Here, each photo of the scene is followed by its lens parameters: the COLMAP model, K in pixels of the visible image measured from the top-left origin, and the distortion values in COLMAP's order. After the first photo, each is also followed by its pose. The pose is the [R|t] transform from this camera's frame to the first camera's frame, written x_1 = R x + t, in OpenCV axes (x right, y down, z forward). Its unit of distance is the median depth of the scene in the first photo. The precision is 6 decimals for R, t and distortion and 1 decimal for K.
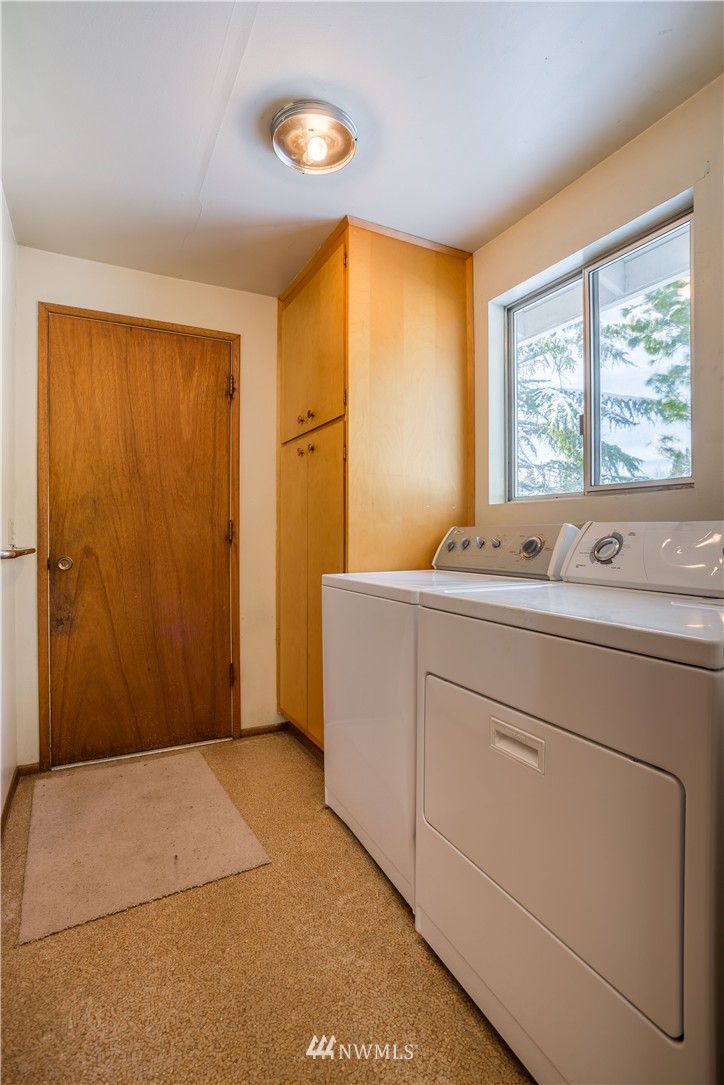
lens RADIAL K [[535.2, 0, 361.0], [0, 535.2, 538.3], [0, 0, 1]] dist [-0.017398, 0.003085]
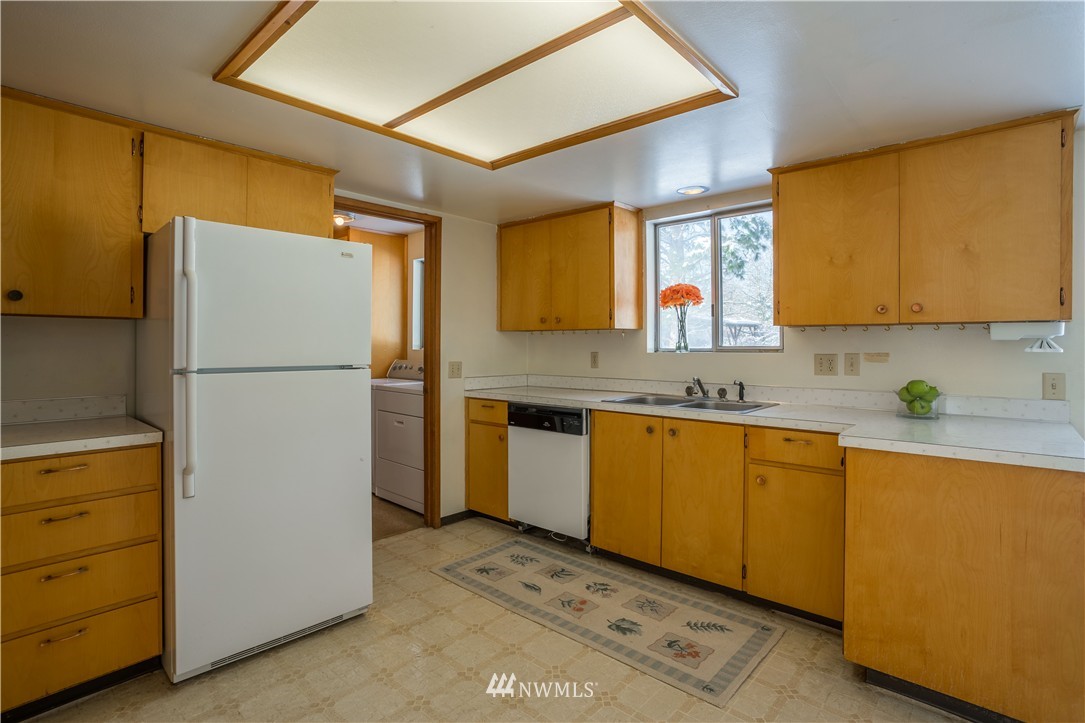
lens RADIAL K [[535.2, 0, 543.6], [0, 535.2, 351.2], [0, 0, 1]] dist [-0.017398, 0.003085]
pose [[0.934699, -0.002269, 0.355434, -0.054352], [-0.000372, 0.999973, 0.007362, -0.071823], [-0.355441, -0.007013, 0.934673, -1.336446]]
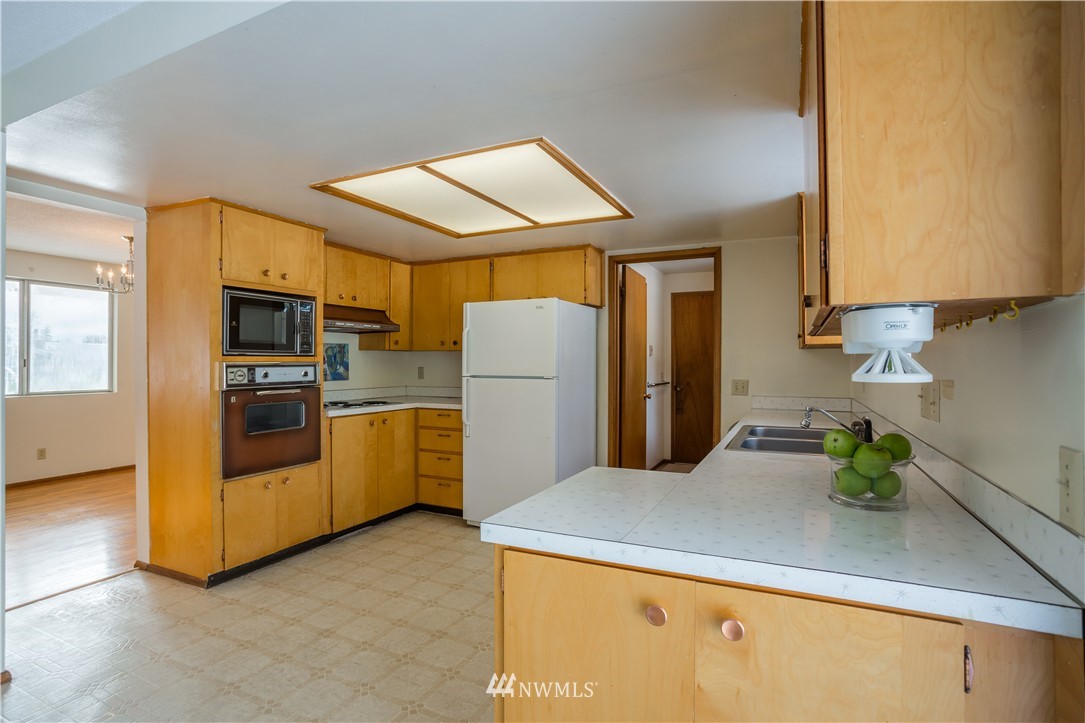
lens RADIAL K [[535.2, 0, 535.4], [0, 535.2, 362.1], [0, 0, 1]] dist [-0.017398, 0.003085]
pose [[0.600935, 0.000109, -0.799298, 1.194586], [-0.003143, 0.999993, -0.002227, -0.077162], [0.799292, 0.003850, 0.600931, -1.240421]]
